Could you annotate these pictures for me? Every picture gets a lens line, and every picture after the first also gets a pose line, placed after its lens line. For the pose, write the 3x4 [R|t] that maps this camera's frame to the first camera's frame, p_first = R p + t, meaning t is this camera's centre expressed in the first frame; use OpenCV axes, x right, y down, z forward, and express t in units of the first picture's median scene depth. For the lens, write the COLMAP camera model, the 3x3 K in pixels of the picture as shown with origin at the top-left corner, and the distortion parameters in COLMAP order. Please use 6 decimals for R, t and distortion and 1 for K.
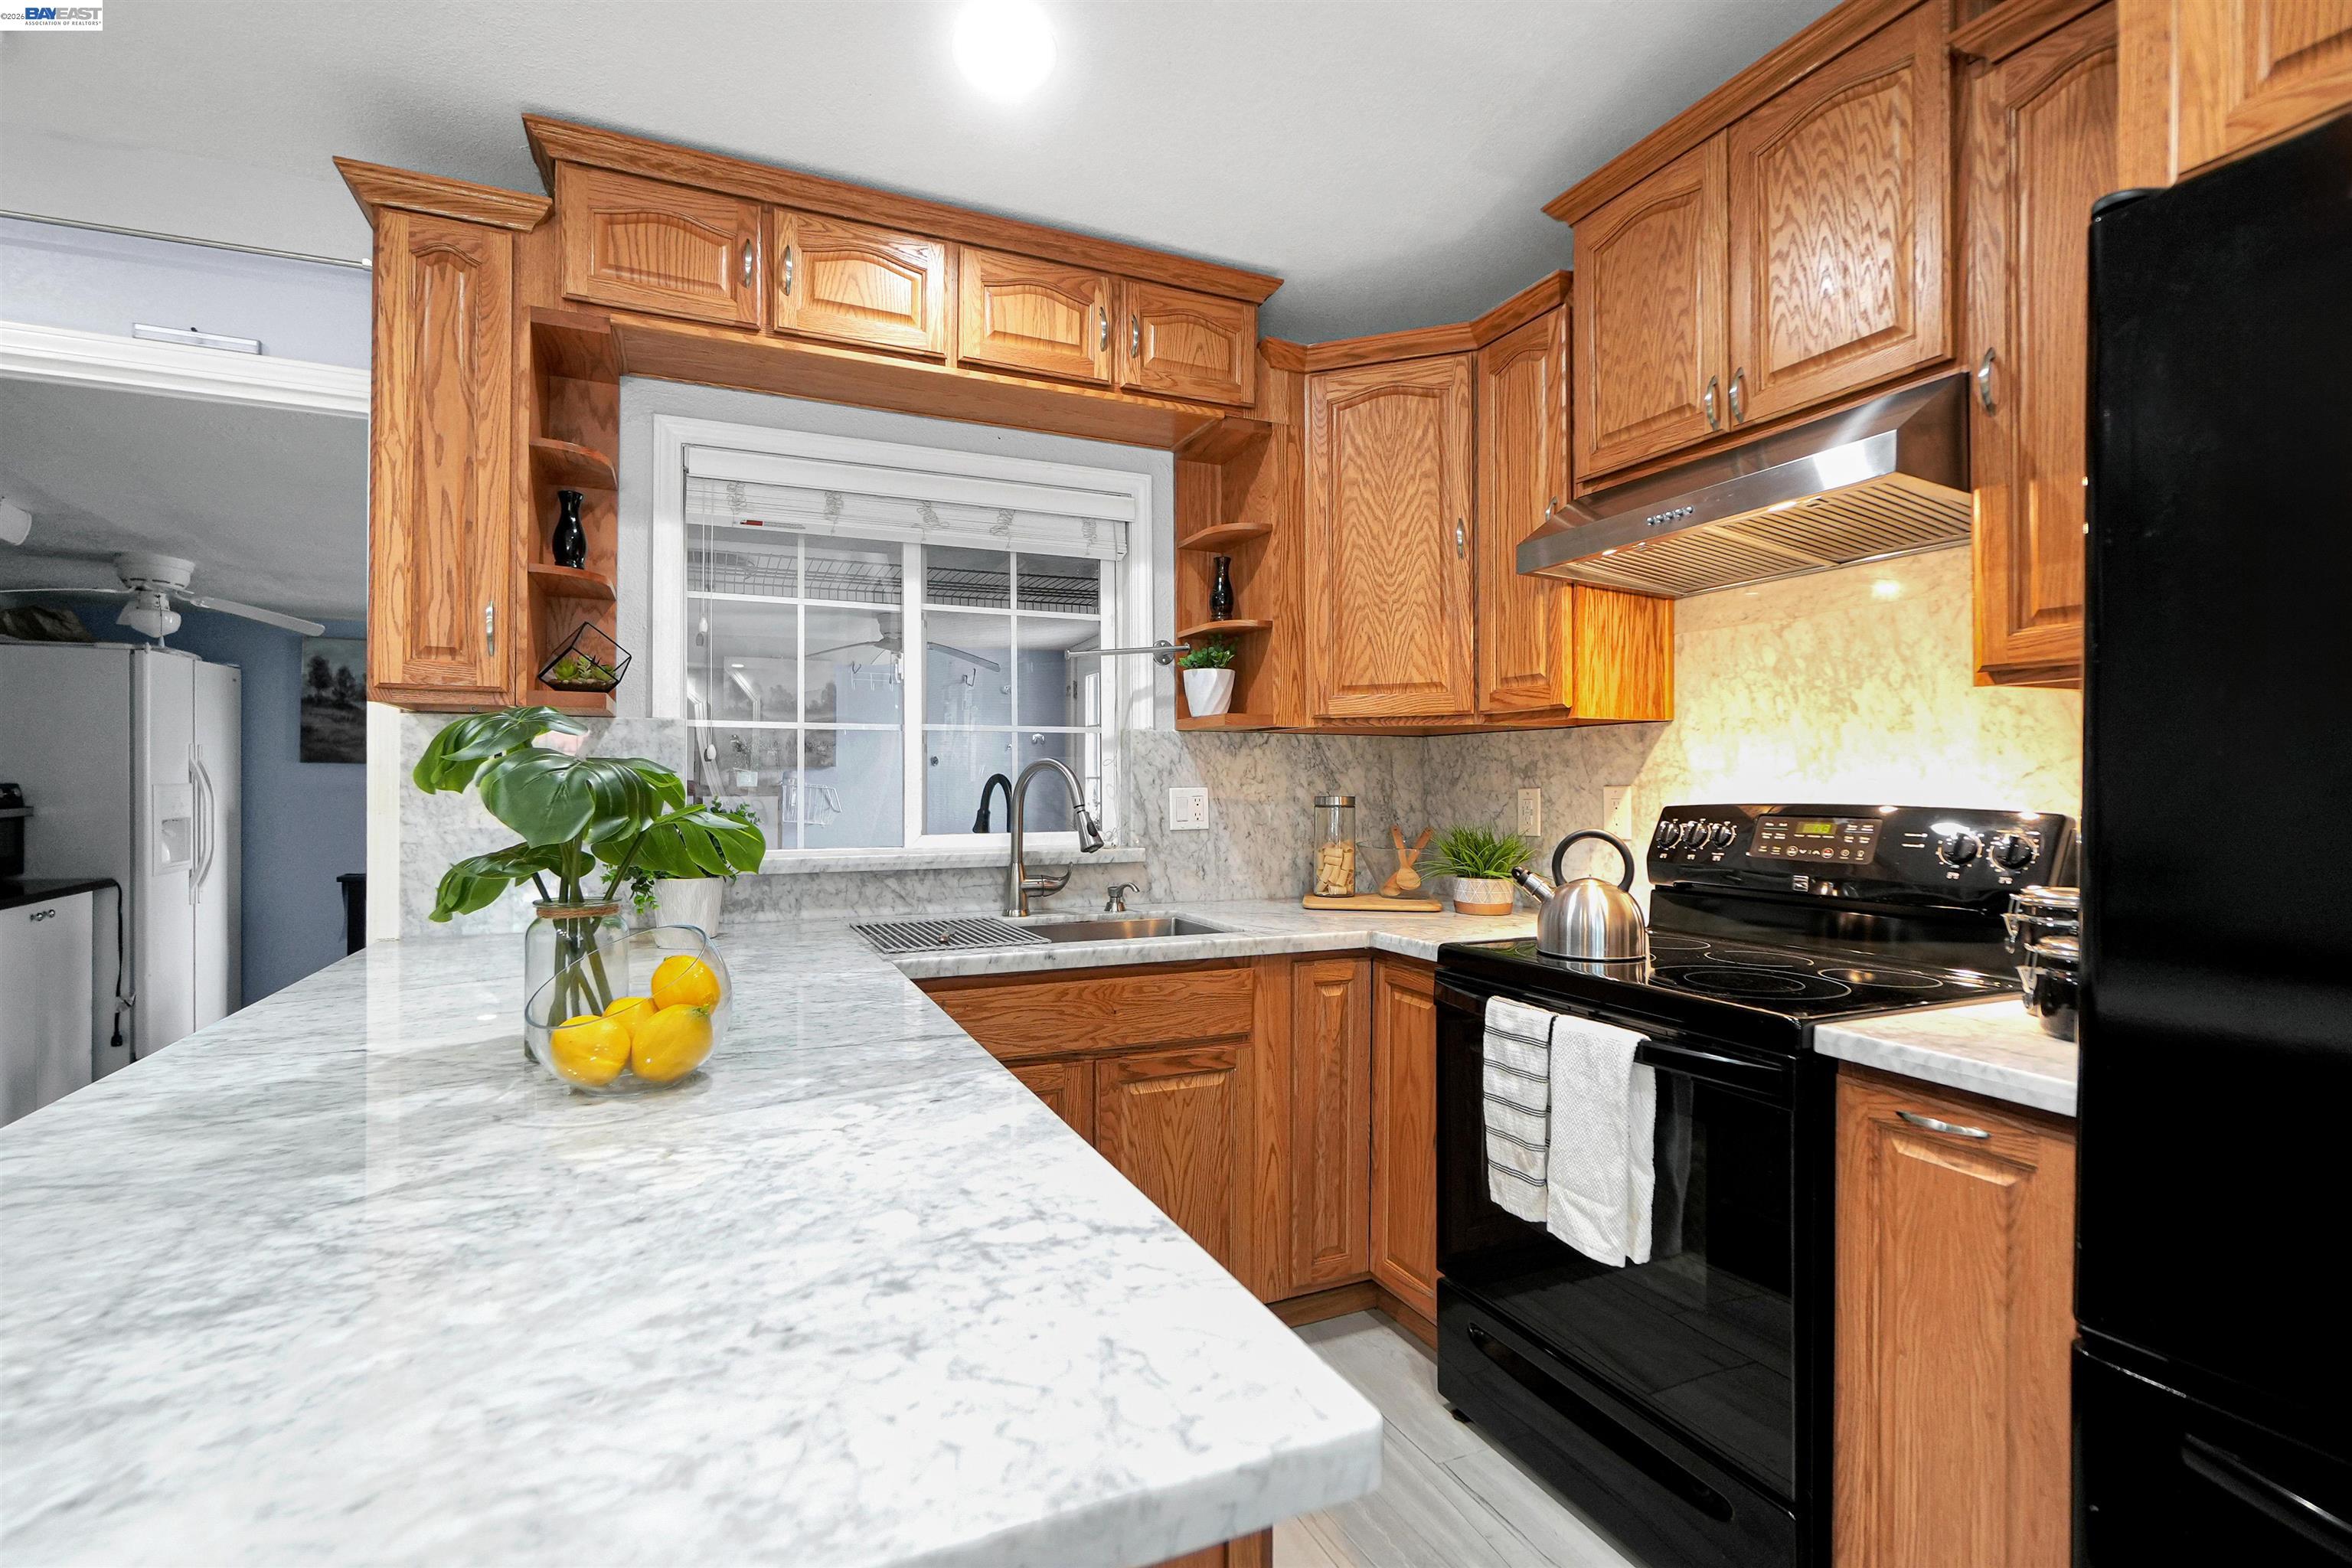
lens RADIAL K [[1087.2, 0, 1176.0], [0, 1087.2, 784.0], [0, 0, 1]] dist [-0.019485, 0.016688]
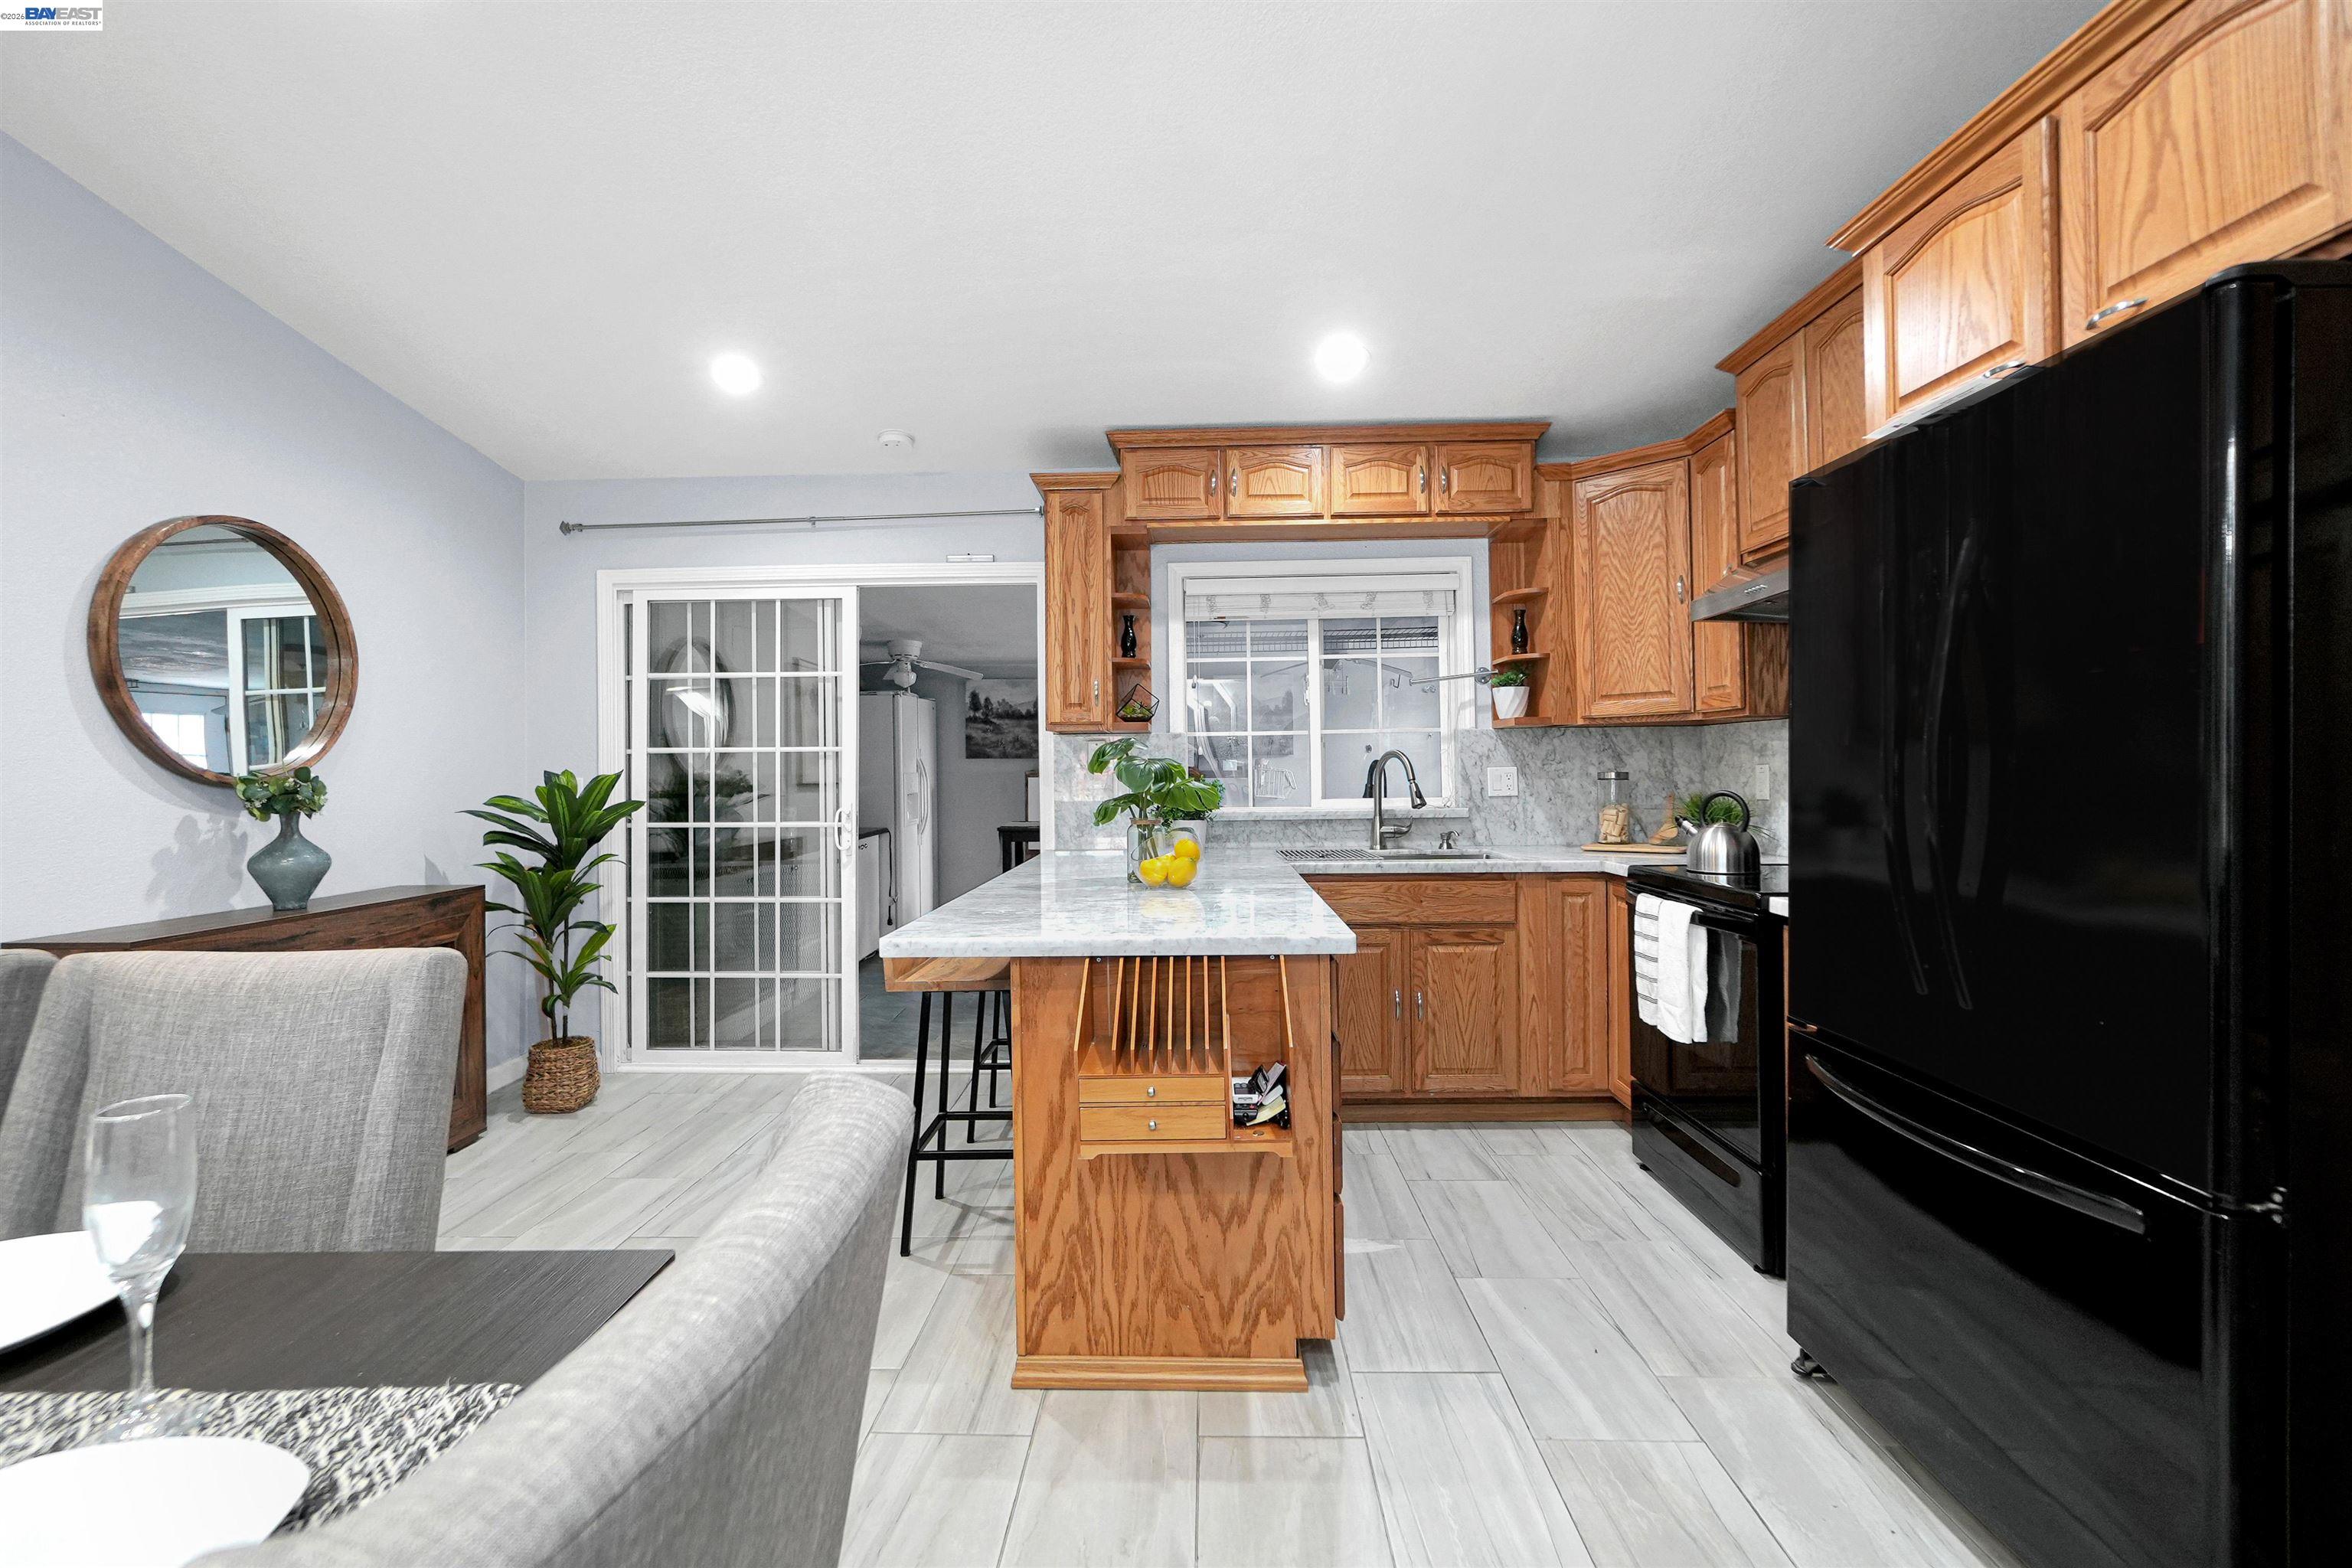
lens RADIAL K [[1011.3, 0, 1176.0], [0, 1011.3, 784.0], [0, 0, 1]] dist [-0.008270, 0.003517]
pose [[0.905053, -0.006994, -0.425241, 0.230863], [0.014411, 0.999795, 0.014226, 0.000407], [0.425054, -0.019003, 0.904968, -0.498222]]
